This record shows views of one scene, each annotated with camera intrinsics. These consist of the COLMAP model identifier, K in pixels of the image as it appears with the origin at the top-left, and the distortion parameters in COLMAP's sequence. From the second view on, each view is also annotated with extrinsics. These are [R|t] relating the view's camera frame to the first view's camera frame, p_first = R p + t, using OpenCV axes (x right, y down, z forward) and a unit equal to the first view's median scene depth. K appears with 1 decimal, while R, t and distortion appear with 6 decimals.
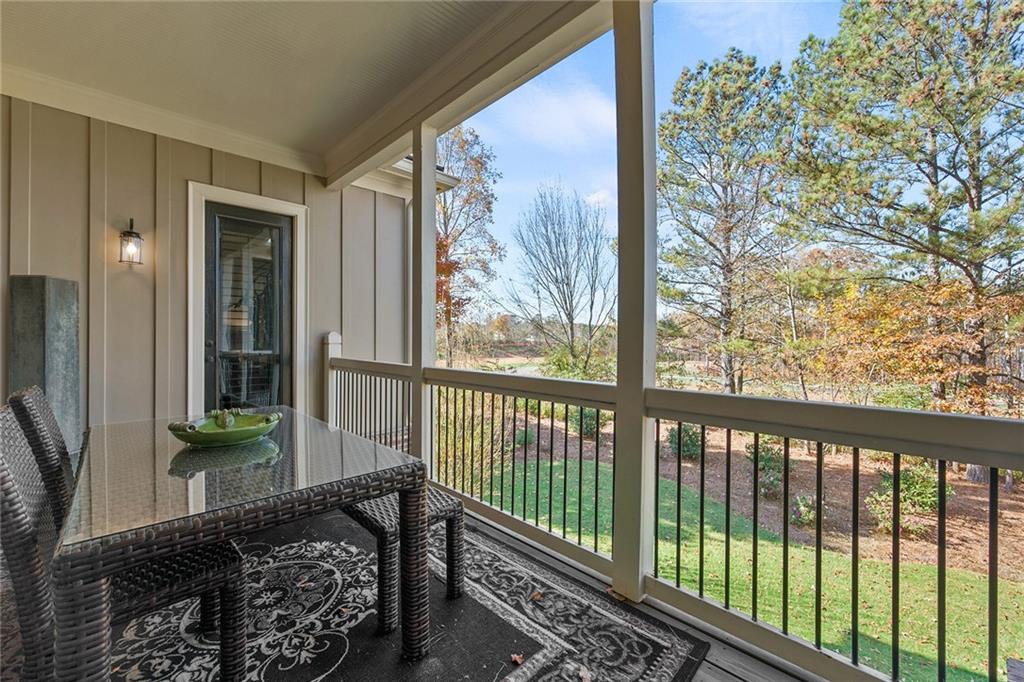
lens RADIAL K [[412.0, 0, 516.8], [0, 412.0, 337.3], [0, 0, 1]] dist [0.001216, -0.000202]
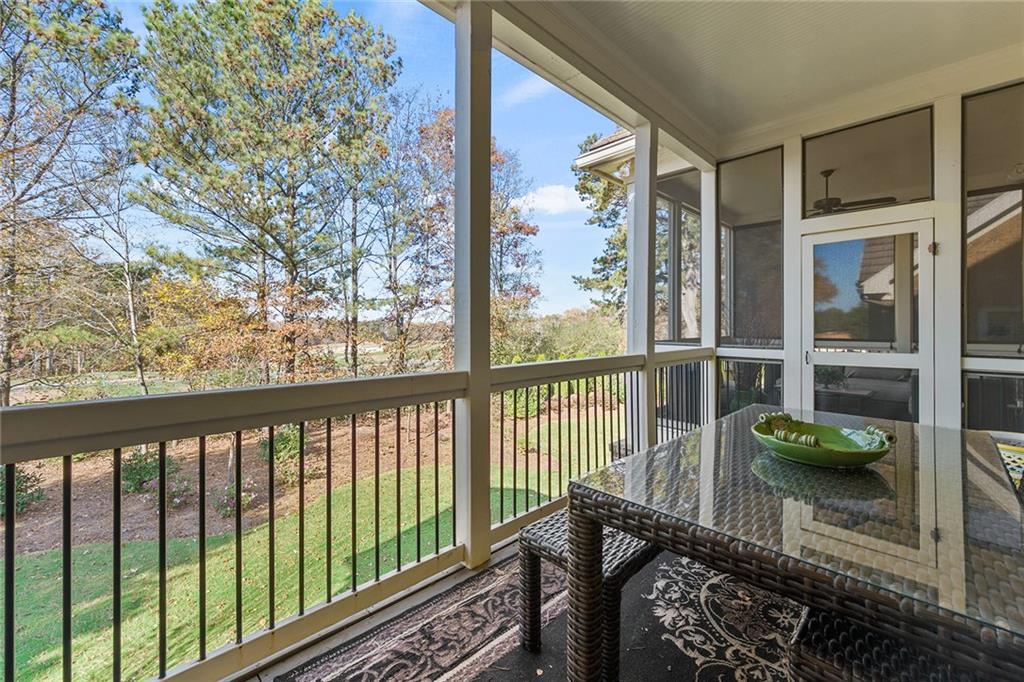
lens RADIAL K [[412.0, 0, 516.8], [0, 412.0, 337.3], [0, 0, 1]] dist [0.001216, -0.000202]
pose [[0.008329, -0.031425, 0.999471, -1.174005], [0.007743, 0.999478, 0.031361, -0.001158], [-0.999935, 0.007478, 0.008568, 1.246423]]
